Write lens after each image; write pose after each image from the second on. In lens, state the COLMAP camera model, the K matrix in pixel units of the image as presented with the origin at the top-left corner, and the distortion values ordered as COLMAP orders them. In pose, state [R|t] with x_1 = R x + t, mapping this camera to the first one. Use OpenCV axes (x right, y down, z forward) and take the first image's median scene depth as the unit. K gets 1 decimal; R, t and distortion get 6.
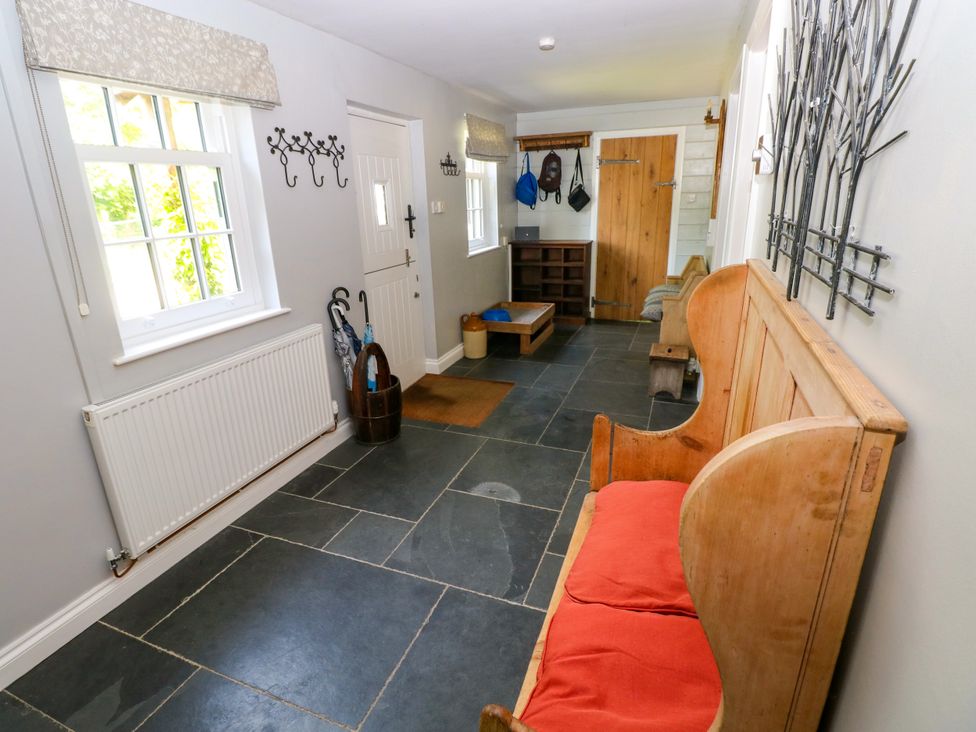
lens RADIAL K [[509.0, 0, 485.8], [0, 509.0, 355.6], [0, 0, 1]] dist [0.005073, -0.016783]
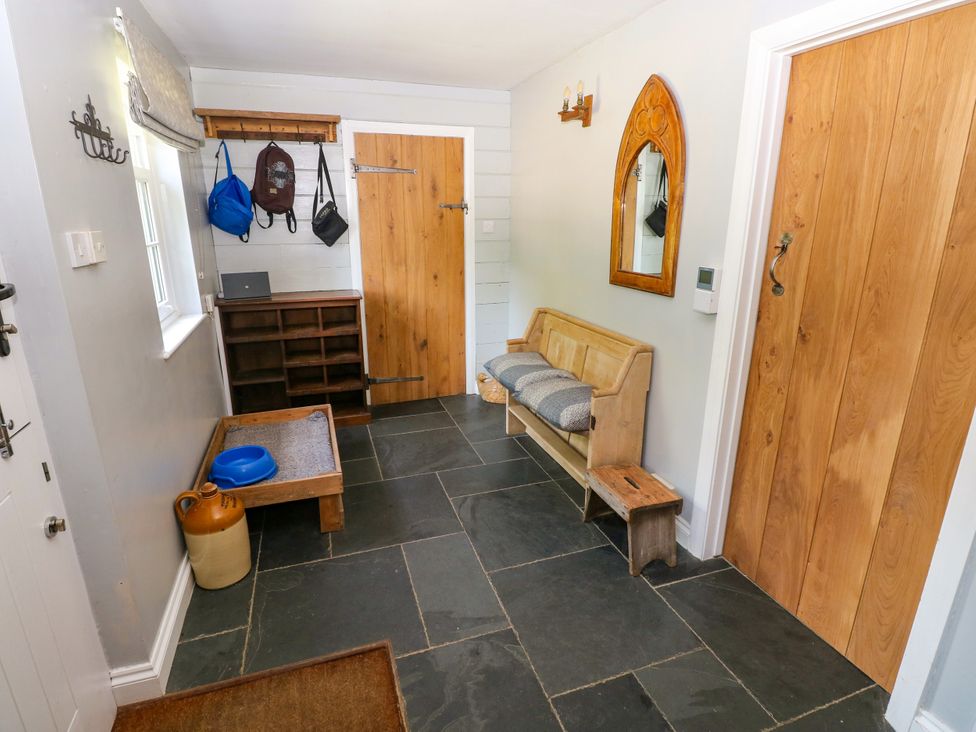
lens RADIAL K [[509.0, 0, 485.8], [0, 509.0, 355.6], [0, 0, 1]] dist [0.005073, -0.016783]
pose [[0.765925, -0.145312, 0.626294, -0.081441], [0.172706, 0.984822, 0.017287, -0.132487], [-0.619300, 0.094924, 0.779395, 0.424572]]
